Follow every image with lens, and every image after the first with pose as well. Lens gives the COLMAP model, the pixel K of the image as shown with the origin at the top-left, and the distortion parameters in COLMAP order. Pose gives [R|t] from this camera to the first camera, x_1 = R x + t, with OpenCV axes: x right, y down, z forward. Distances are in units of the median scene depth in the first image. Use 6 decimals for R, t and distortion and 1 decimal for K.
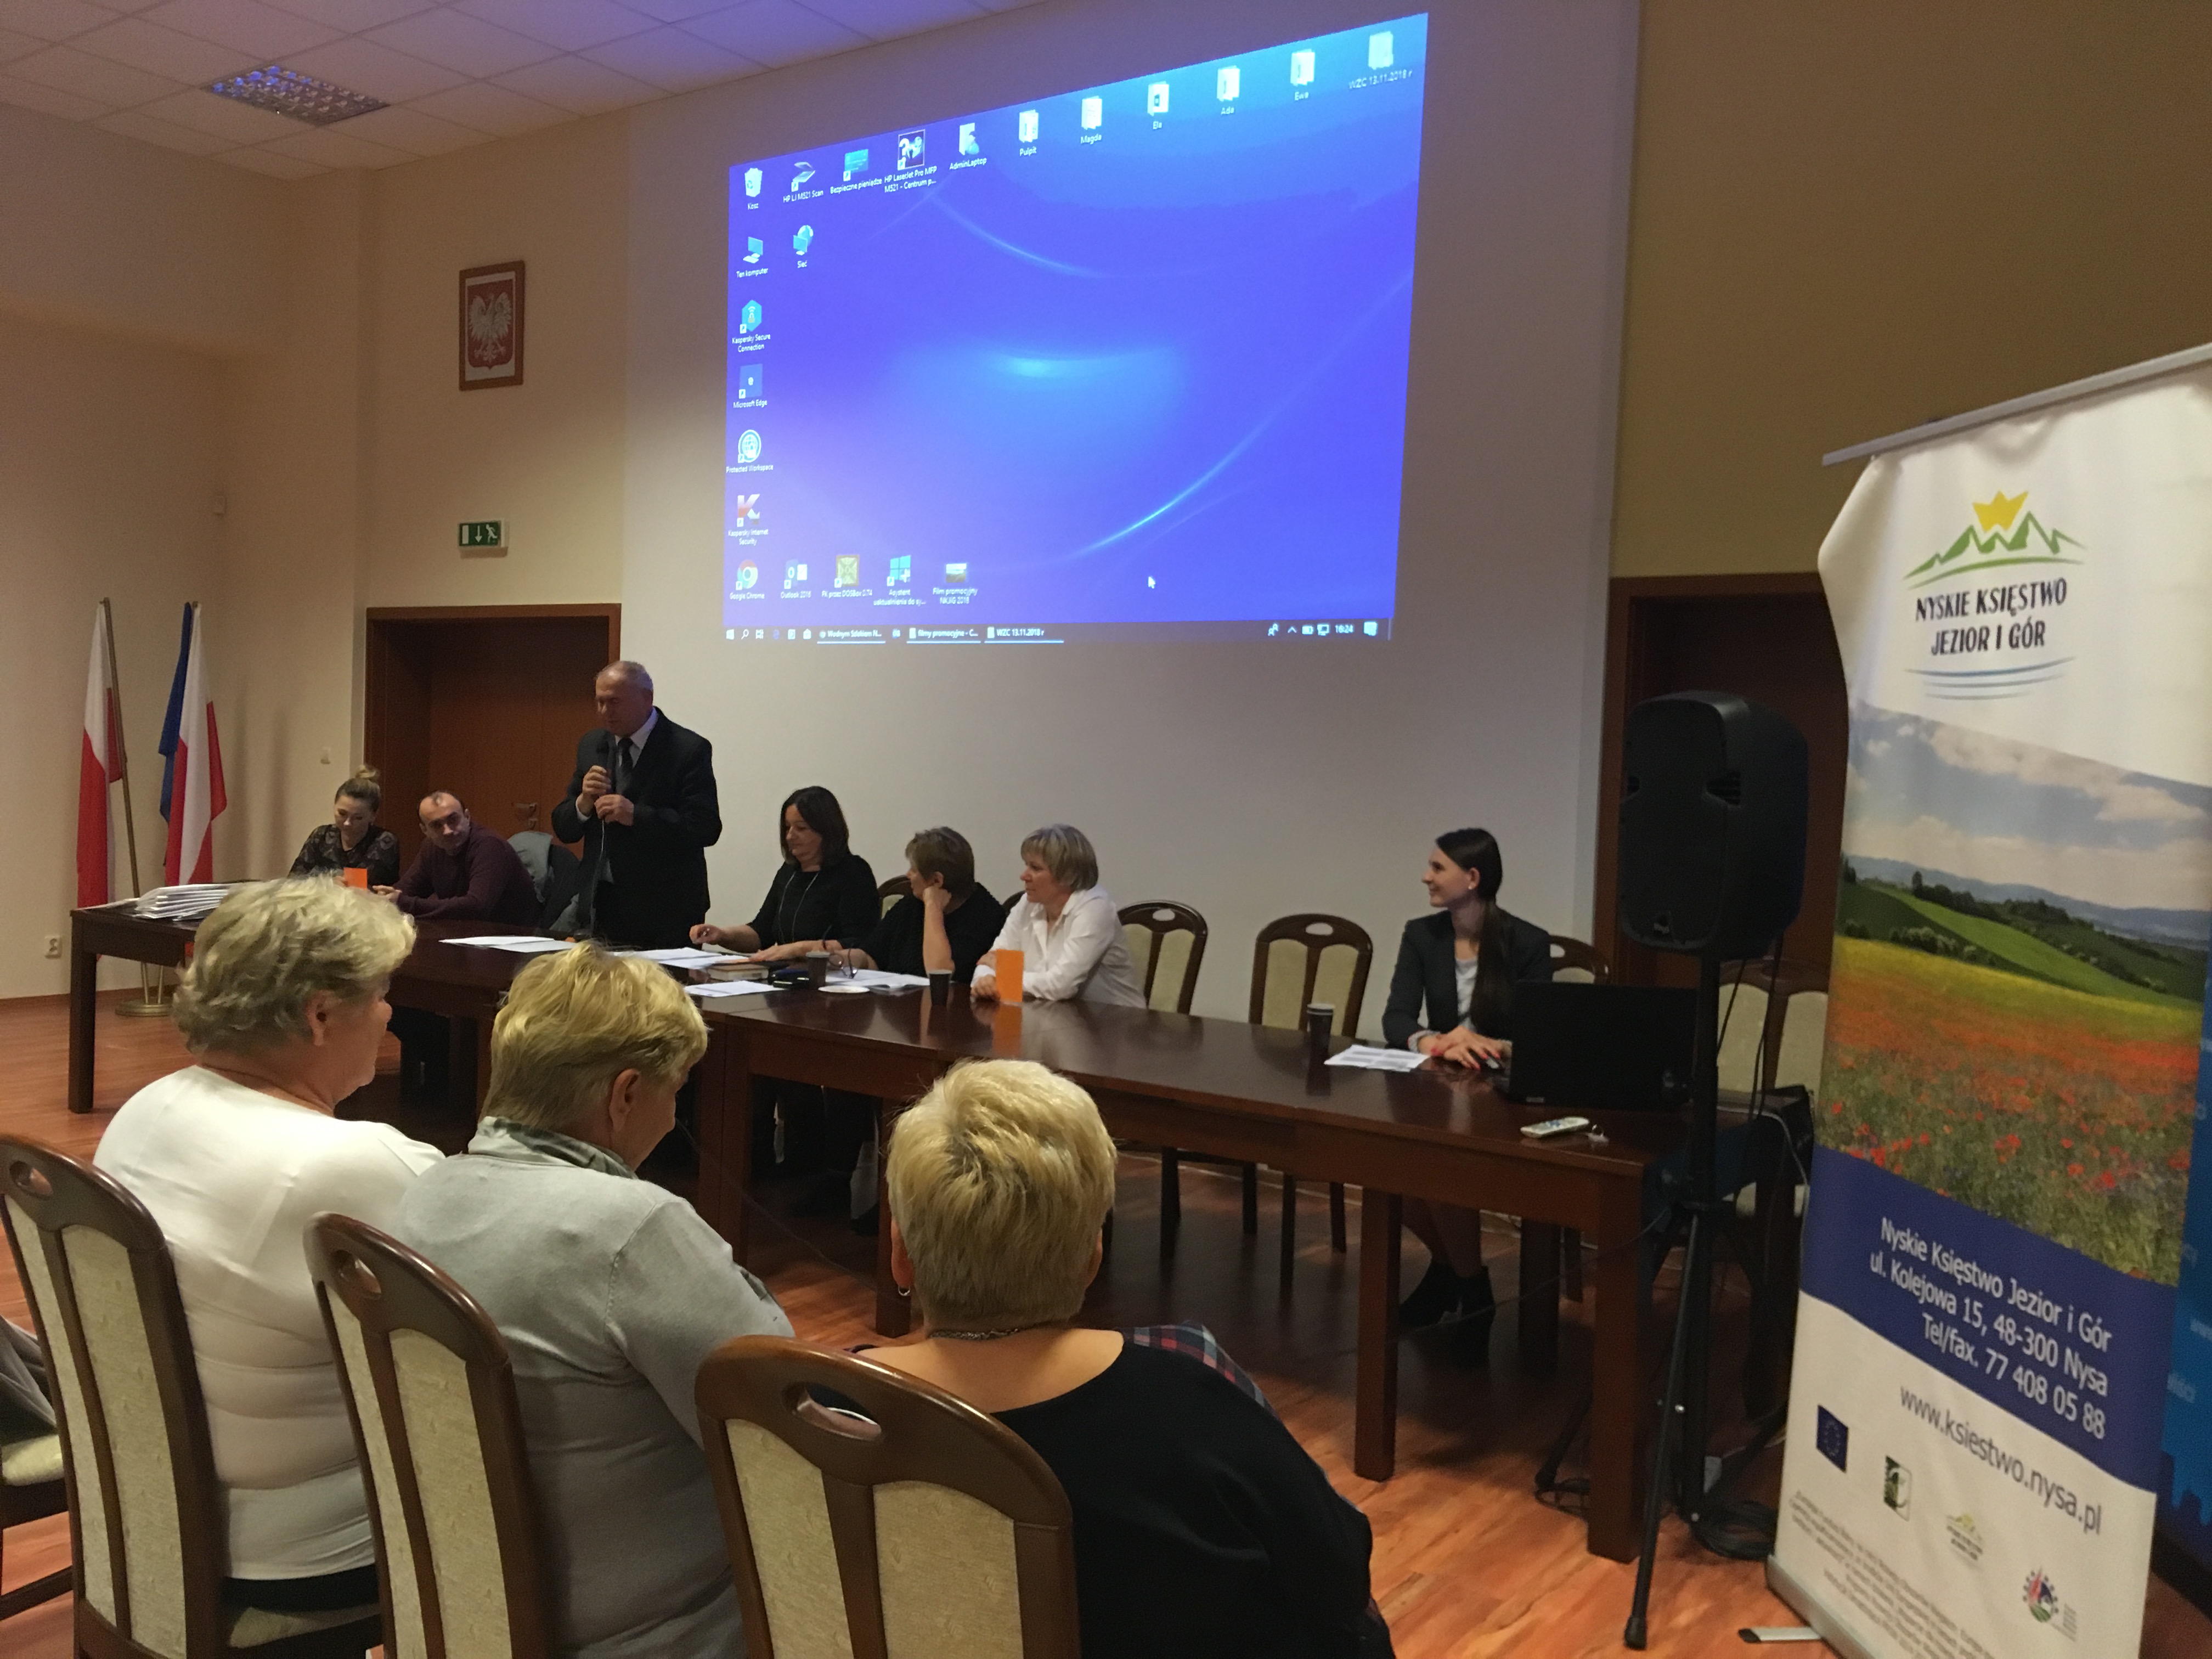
lens RADIAL K [[1893.9, 0, 1106.0], [0, 1893.9, 829.5], [0, 0, 1]] dist [0.120671, -0.152762]
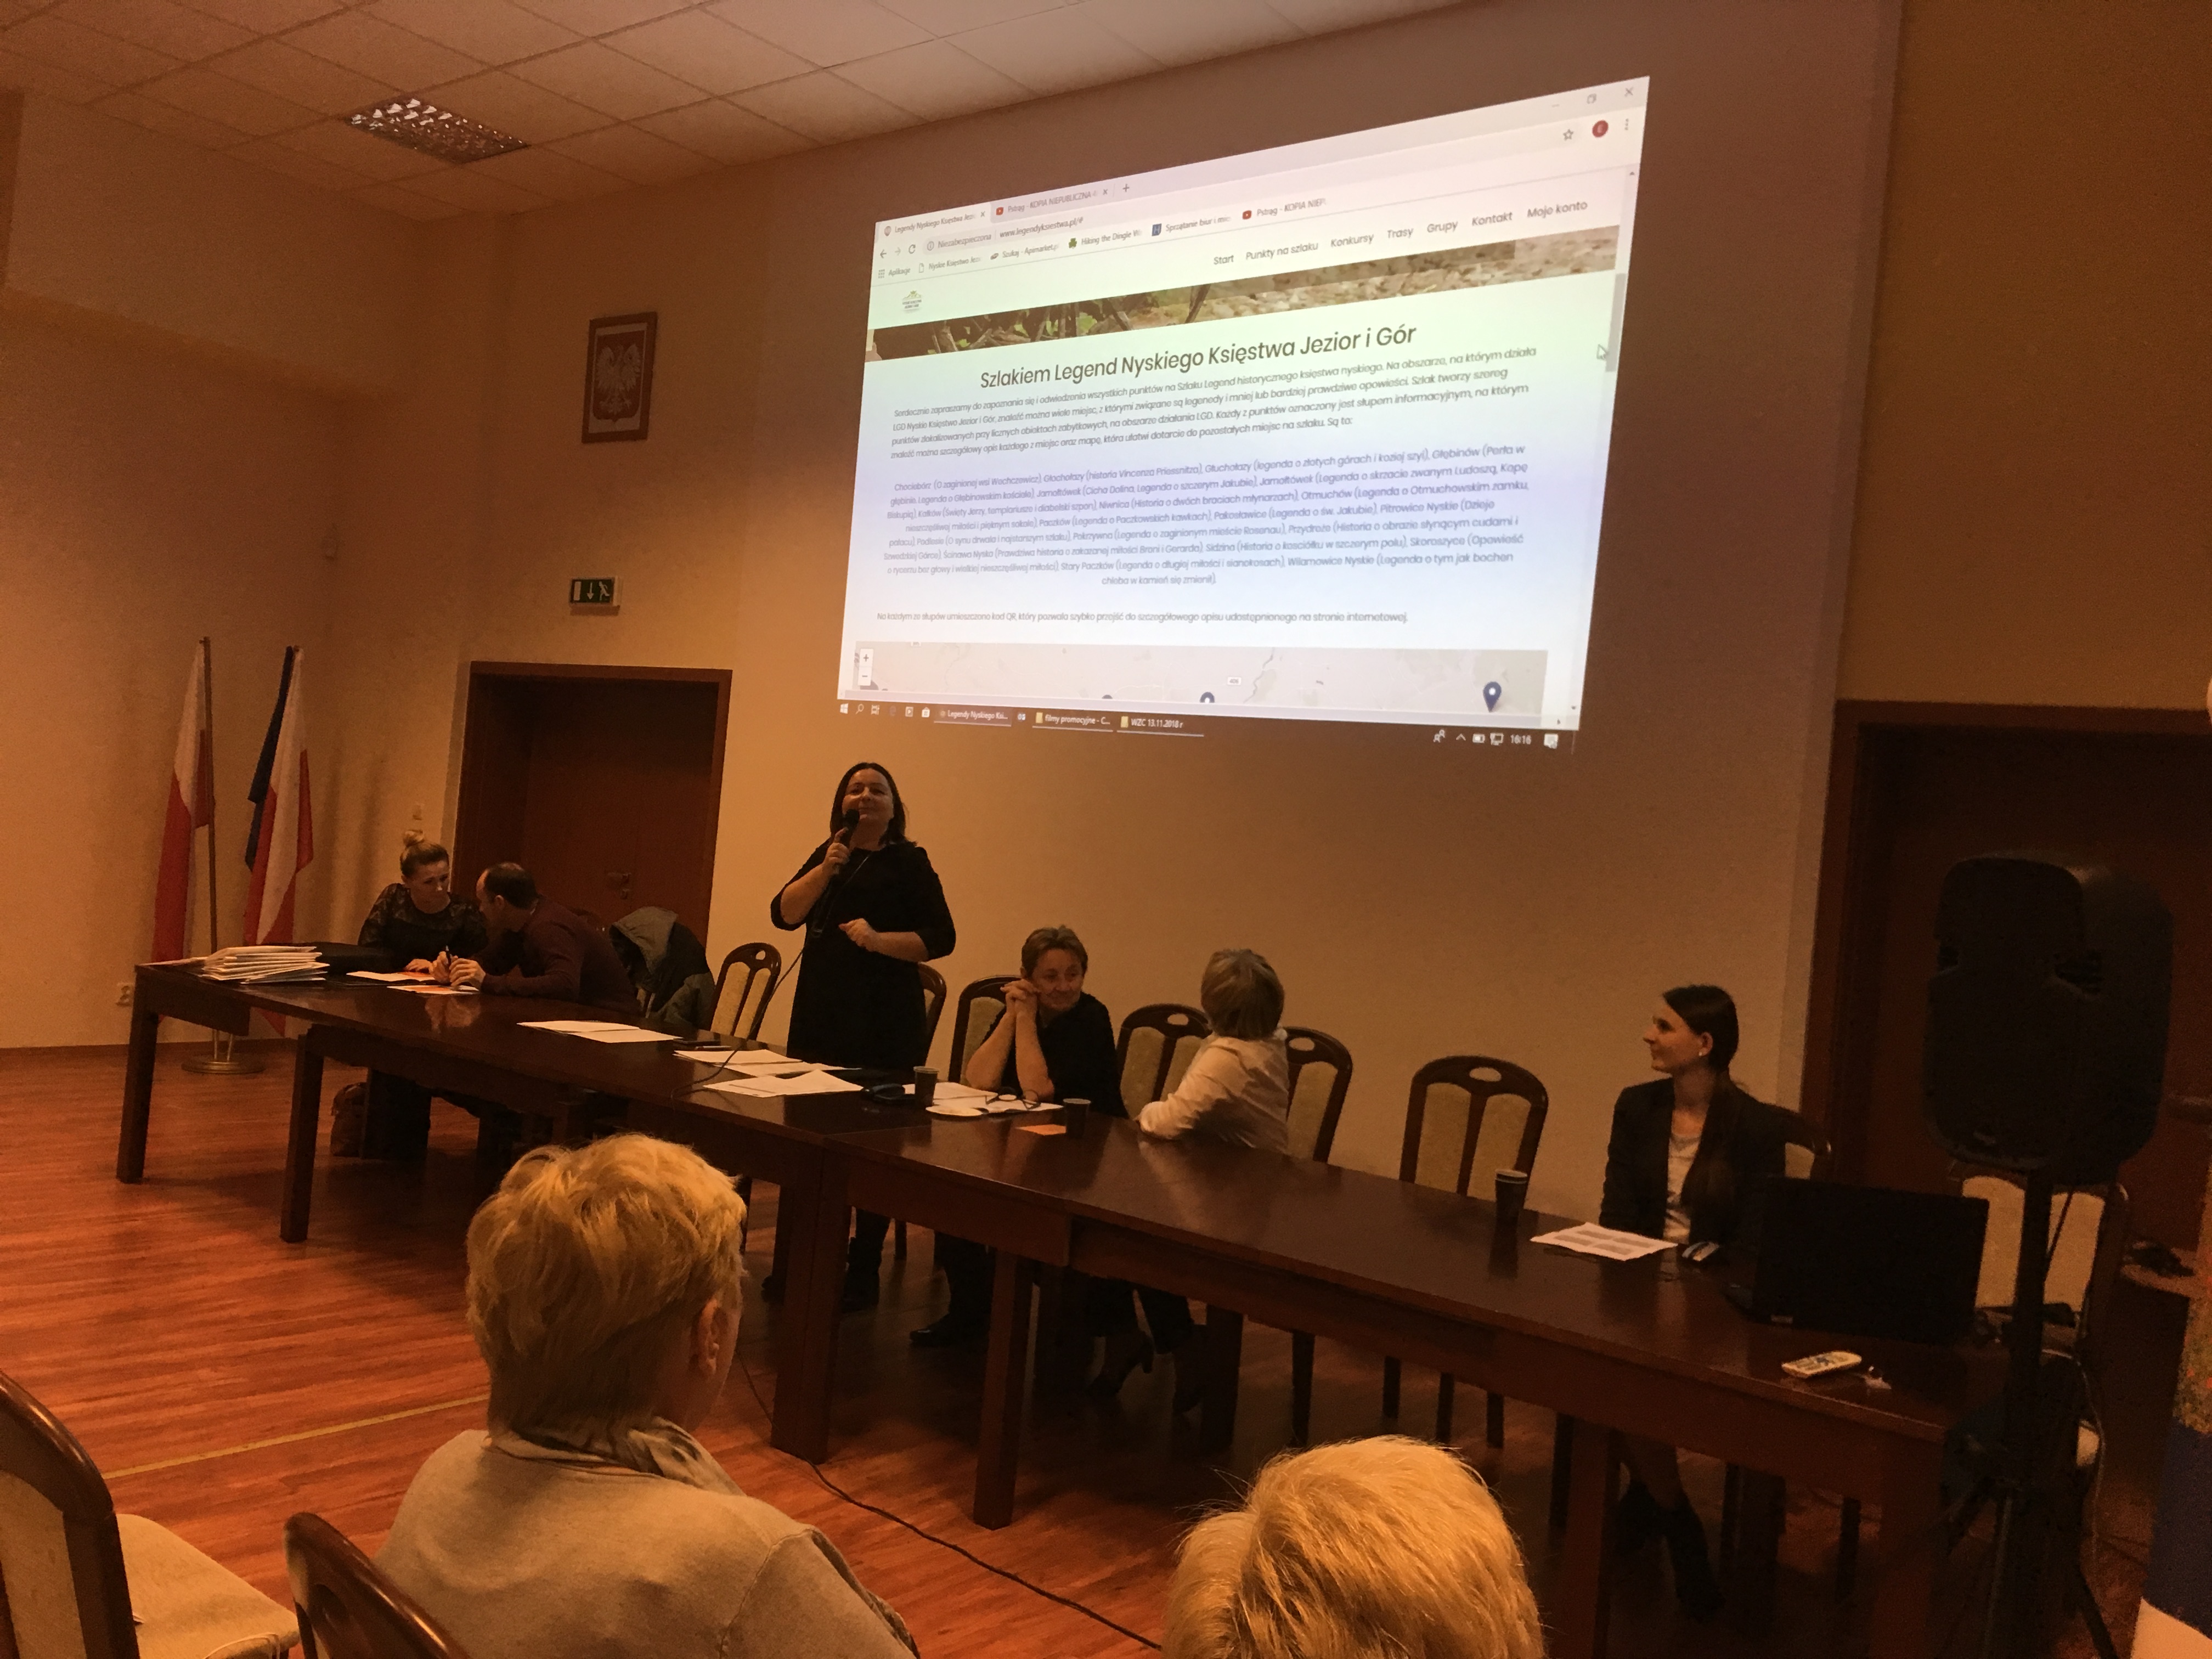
lens RADIAL K [[1893.9, 0, 1106.0], [0, 1893.9, 829.5], [0, 0, 1]] dist [0.120671, -0.152762]
pose [[0.997452, 0.055732, -0.044526, -0.025164], [-0.057646, 0.997414, -0.042927, -0.010715], [0.042018, 0.045384, 0.998086, 0.075505]]
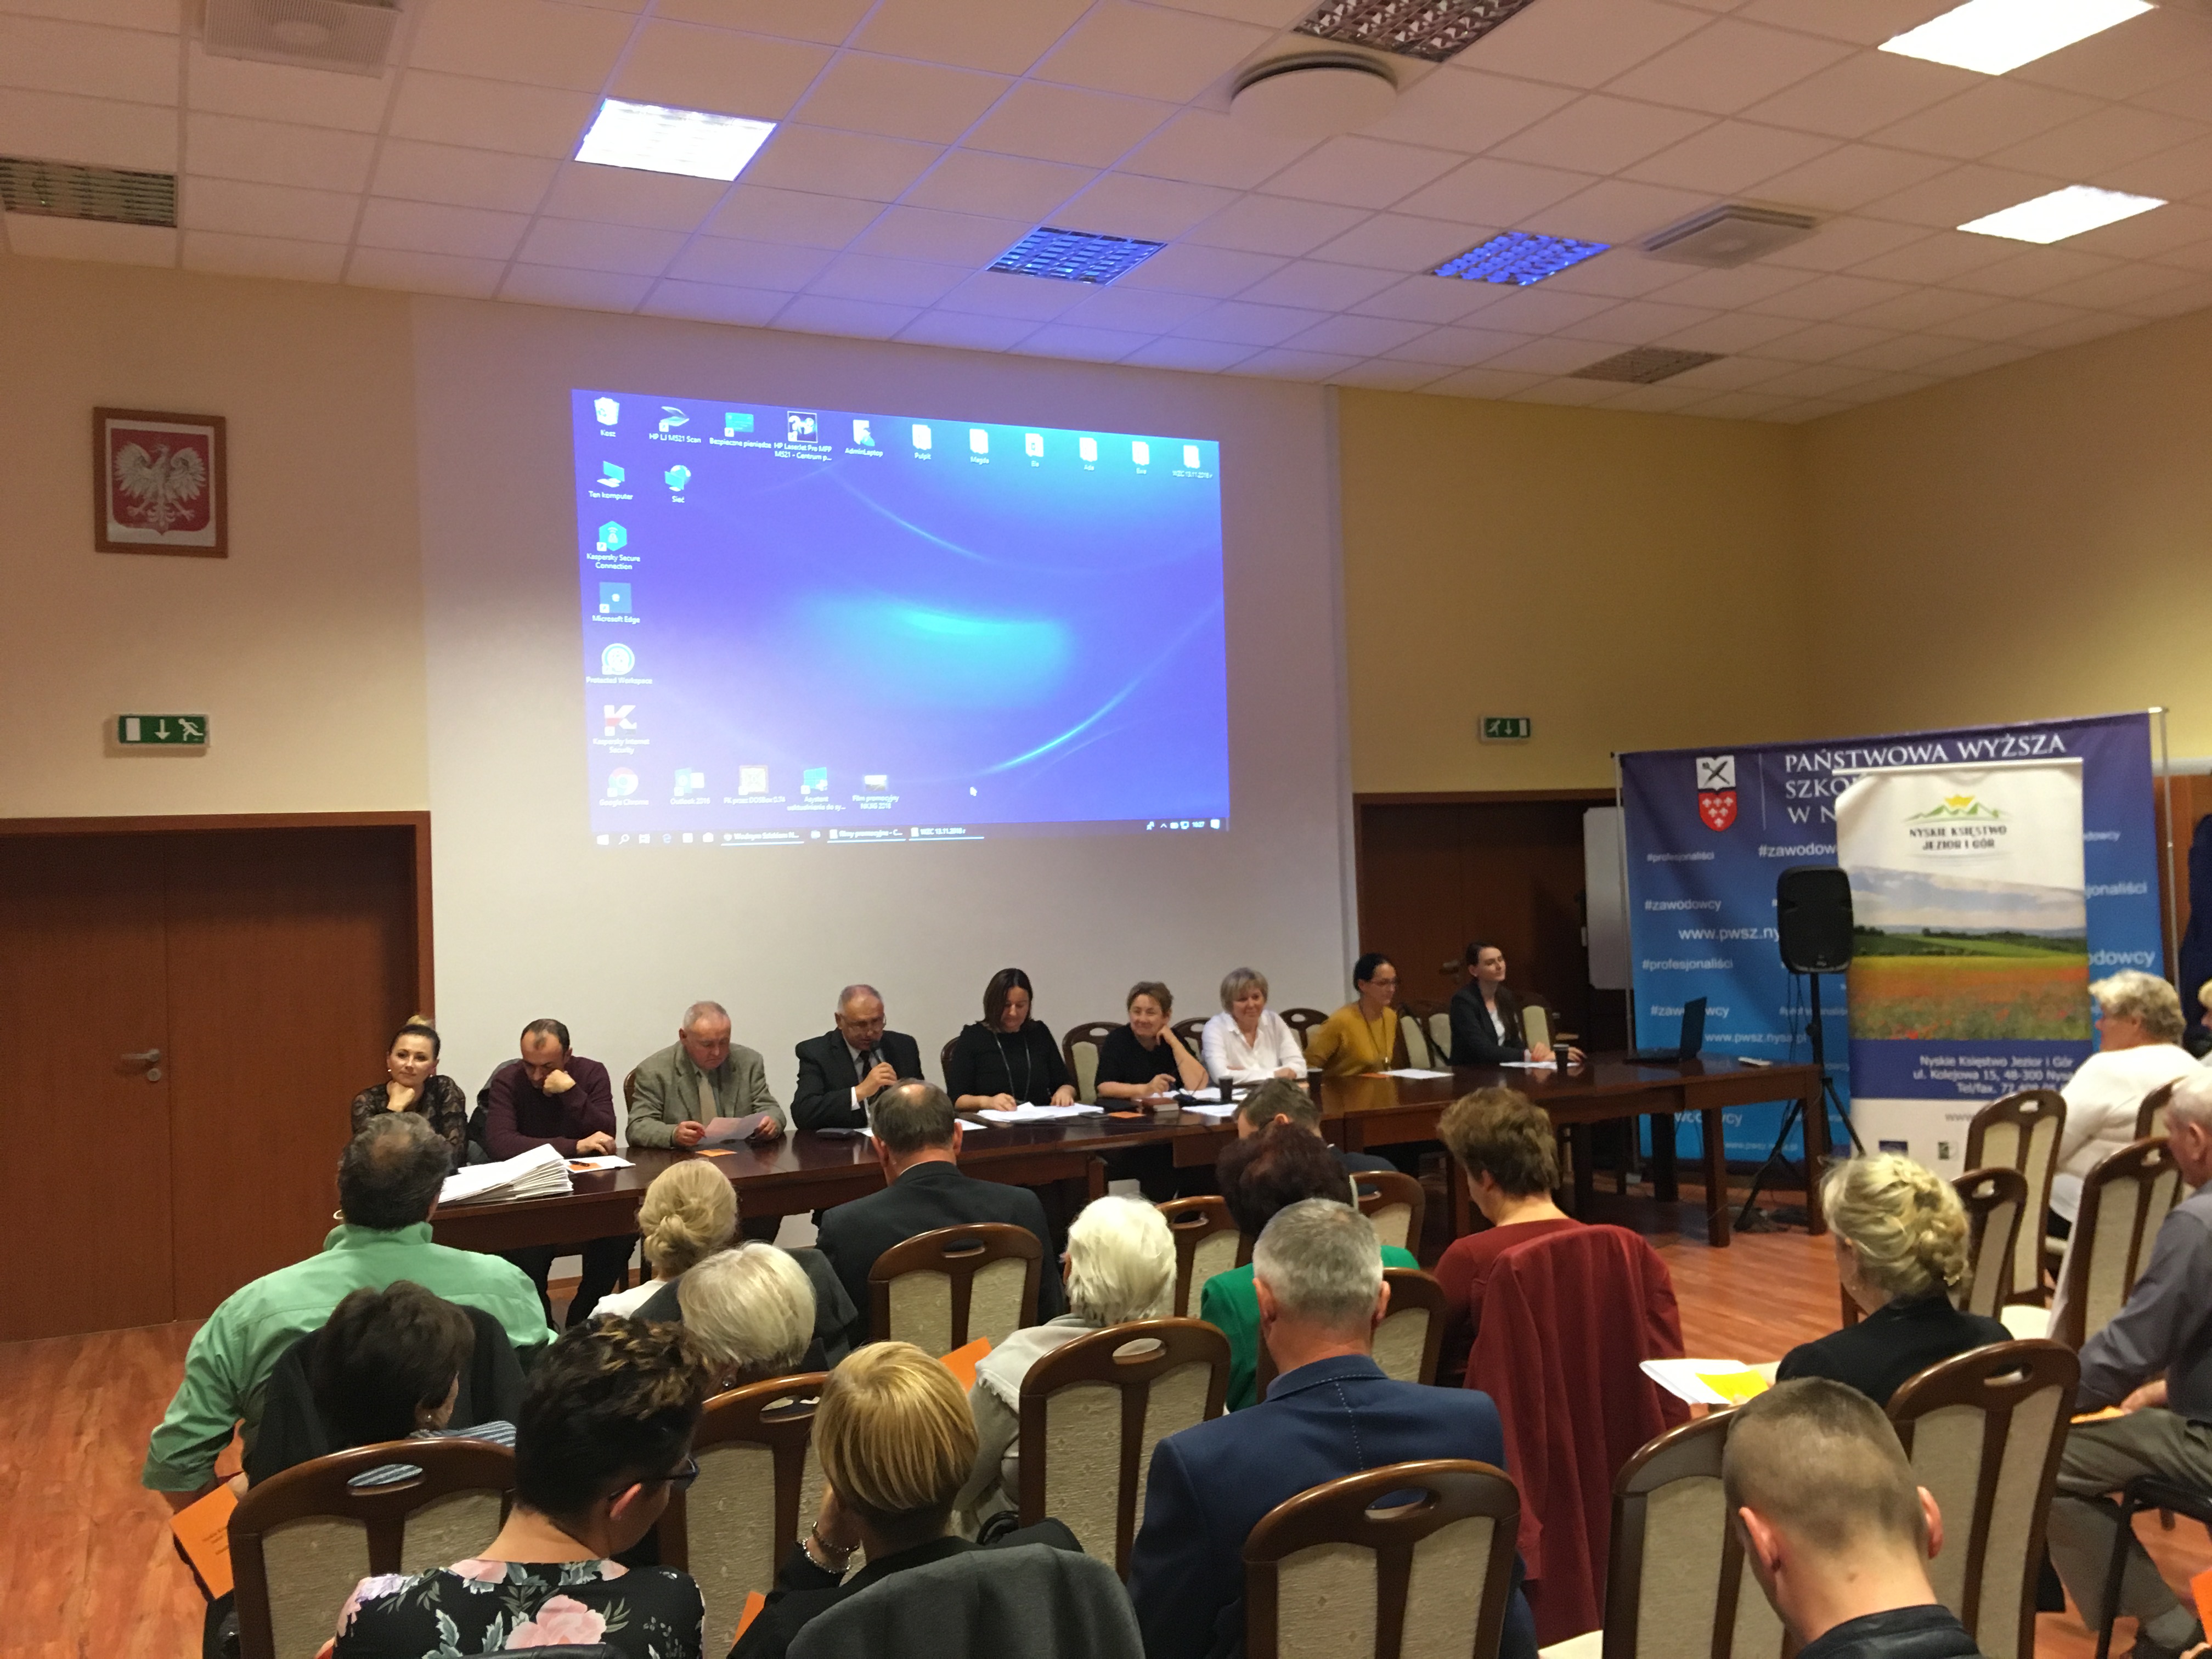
lens RADIAL K [[1893.9, 0, 1106.0], [0, 1893.9, 829.5], [0, 0, 1]] dist [0.120671, -0.152762]
pose [[0.455473, -0.038362, 0.889423, -1.084565], [0.087079, 0.996200, -0.001625, -0.091455], [-0.885981, 0.078190, 0.457083, 0.324624]]
